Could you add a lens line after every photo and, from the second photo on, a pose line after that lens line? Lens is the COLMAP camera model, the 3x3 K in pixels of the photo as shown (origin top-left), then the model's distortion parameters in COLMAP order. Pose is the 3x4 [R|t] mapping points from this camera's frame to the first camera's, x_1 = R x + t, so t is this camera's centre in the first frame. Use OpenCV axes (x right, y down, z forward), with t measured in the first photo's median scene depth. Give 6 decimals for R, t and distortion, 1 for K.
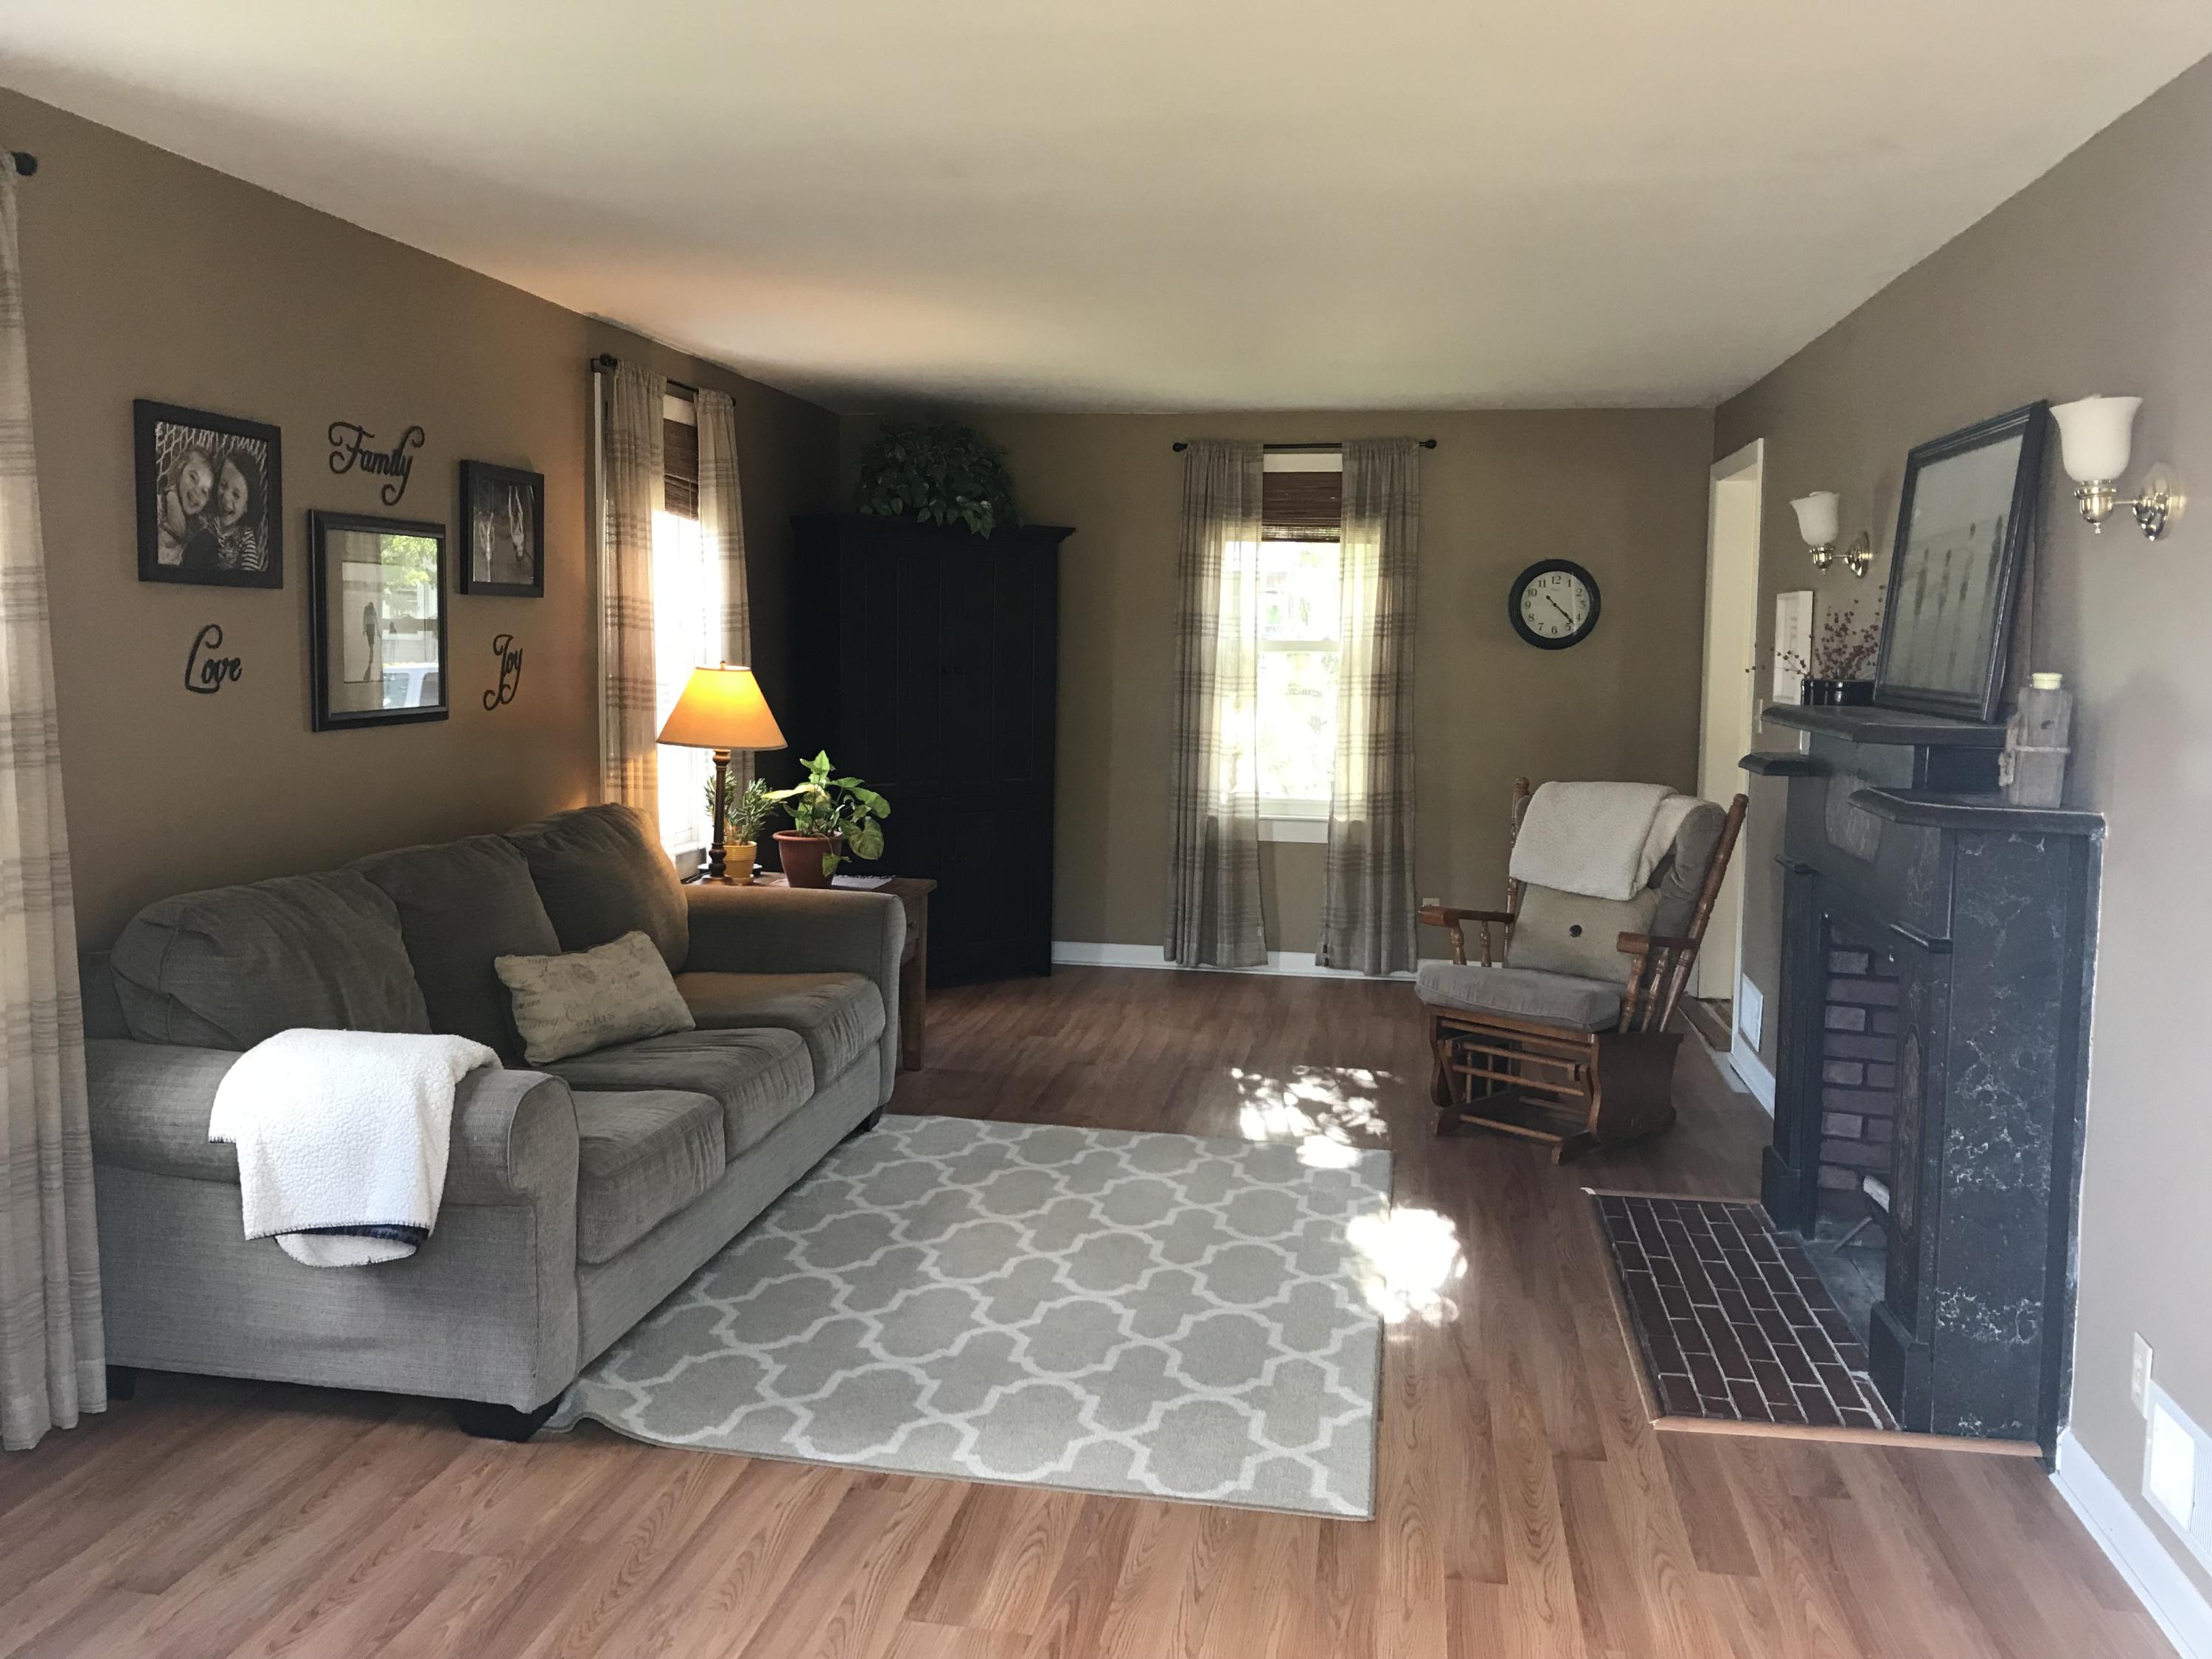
lens RADIAL K [[1810.0, 0, 1089.6], [0, 1810.0, 809.1], [0, 0, 1]] dist [0.041149, -0.056188]
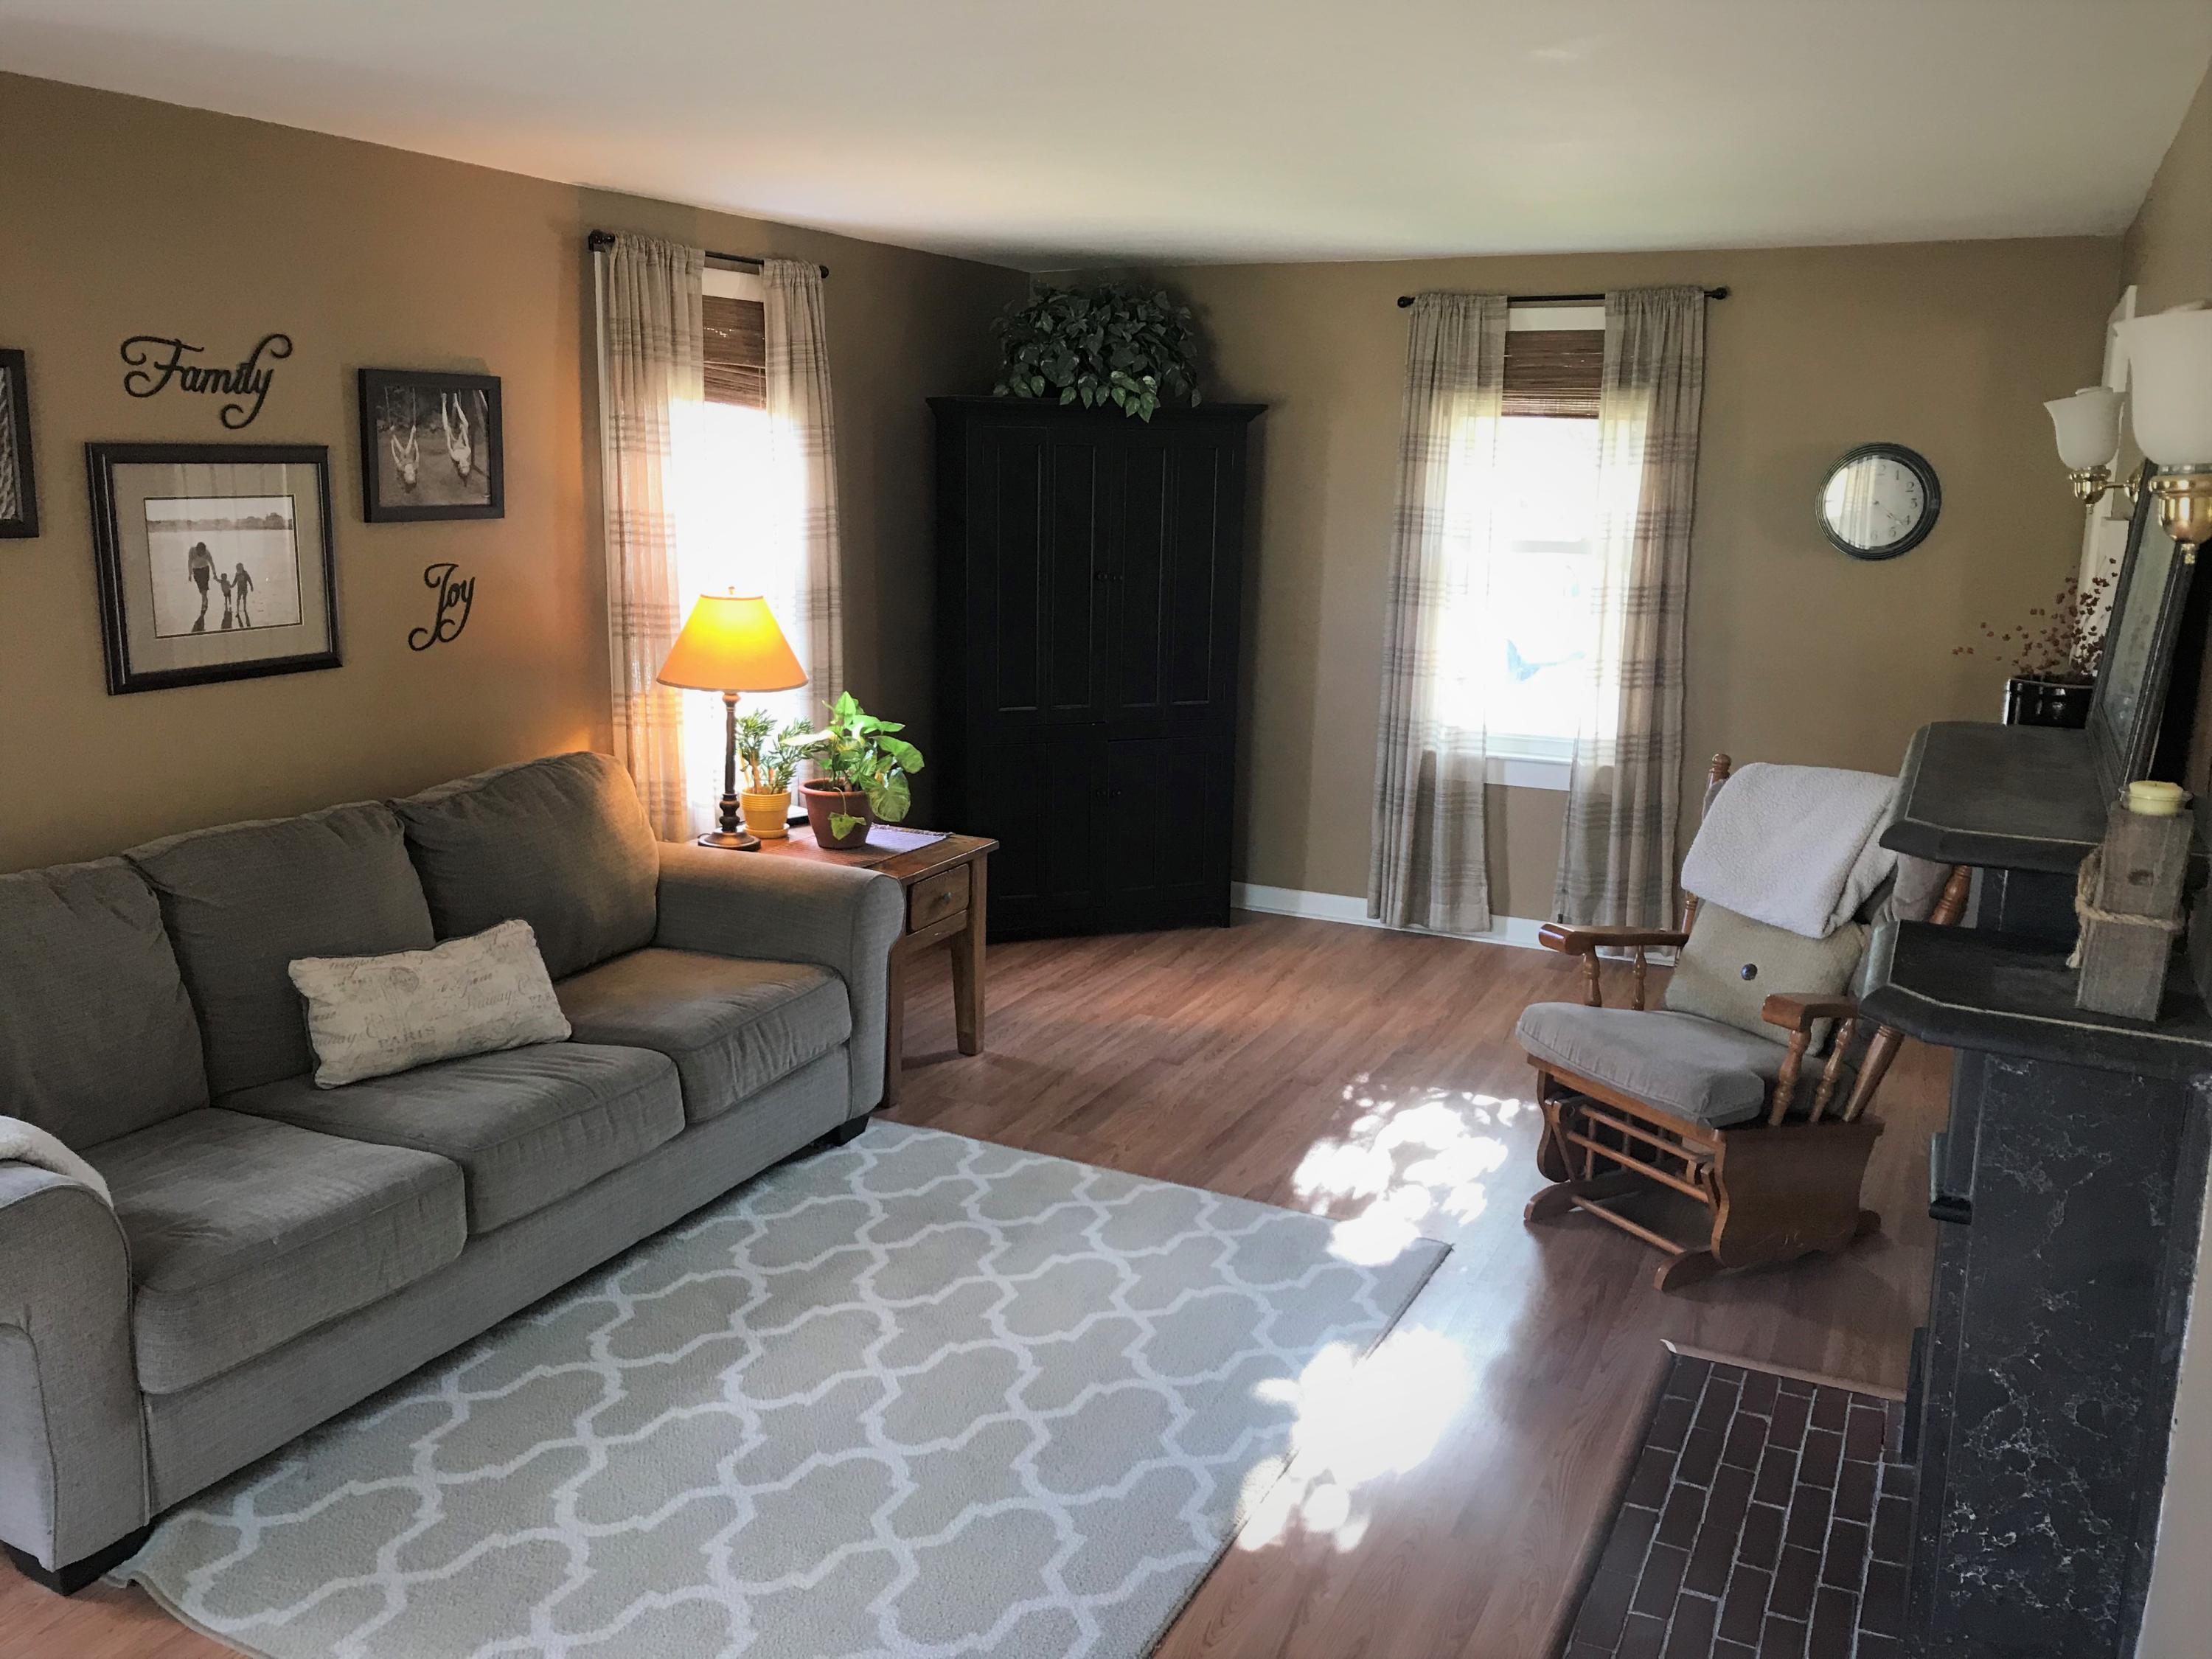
lens RADIAL K [[1810.0, 0, 1090.8], [0, 1810.0, 811.3], [0, 0, 1]] dist [0.041149, -0.056188]
pose [[0.958753, 0.054591, -0.278950, 0.263006], [-0.027795, 0.994686, 0.099130, -0.081420], [0.282880, -0.087287, 0.955175, 0.260572]]
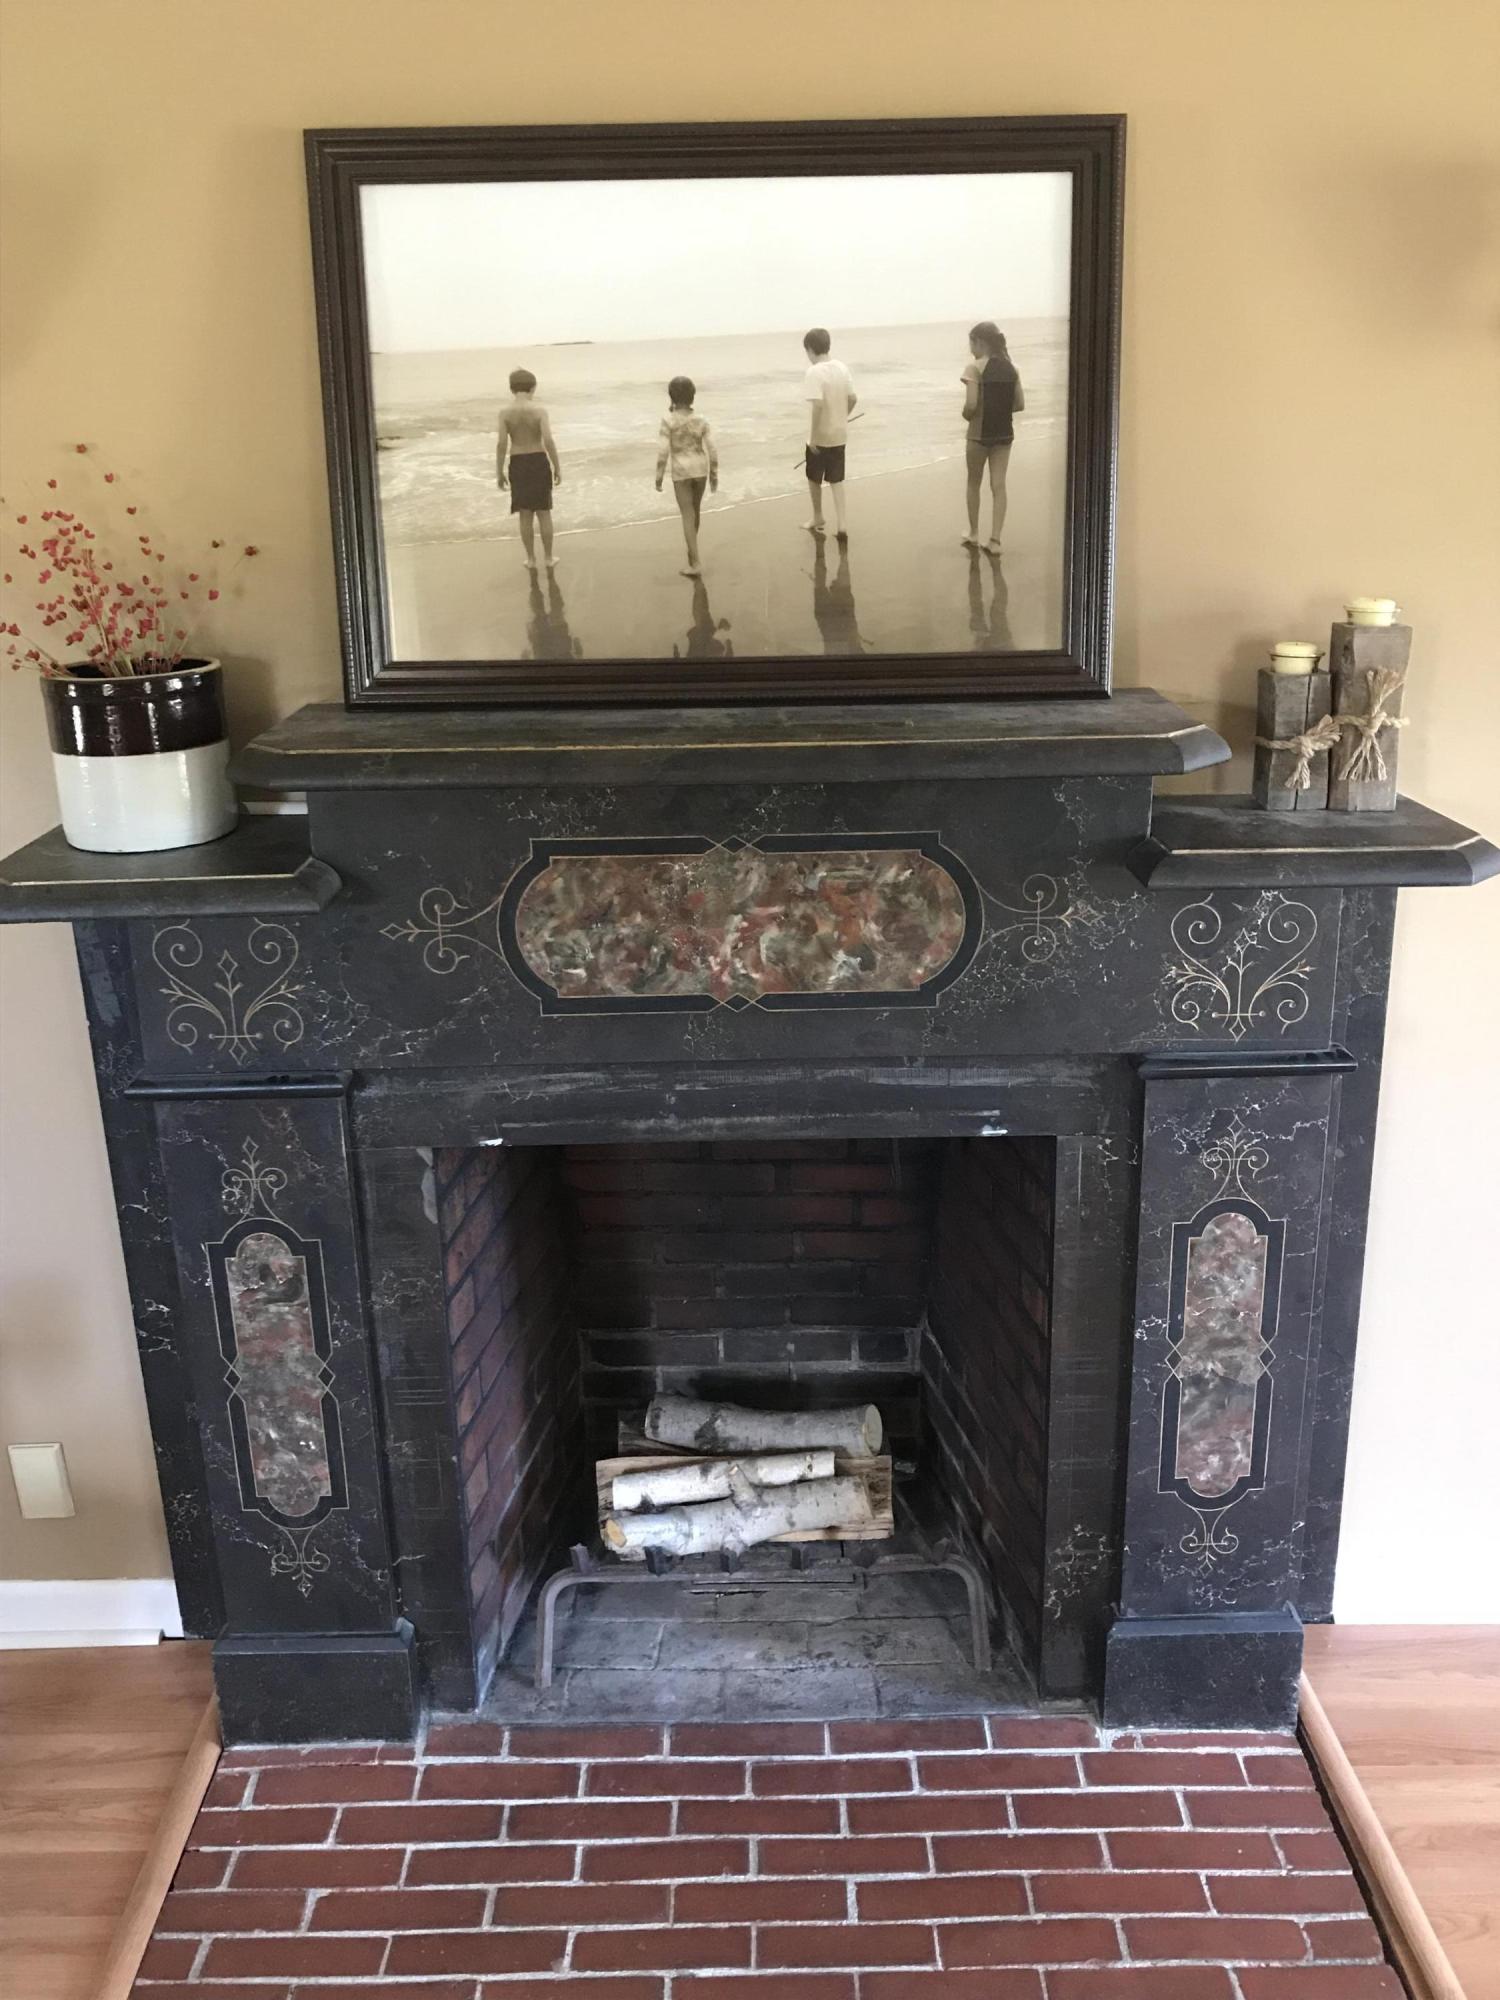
lens RADIAL K [[1738.9, 0, 795.4], [0, 1738.9, 967.2], [0, 0, 1]] dist [0.000751, 0.001560]
pose [[-0.171622, -0.310242, 0.935038, -0.035978], [0.113654, 0.936548, 0.331603, -0.127925], [-0.978585, 0.163181, -0.125472, 0.929269]]
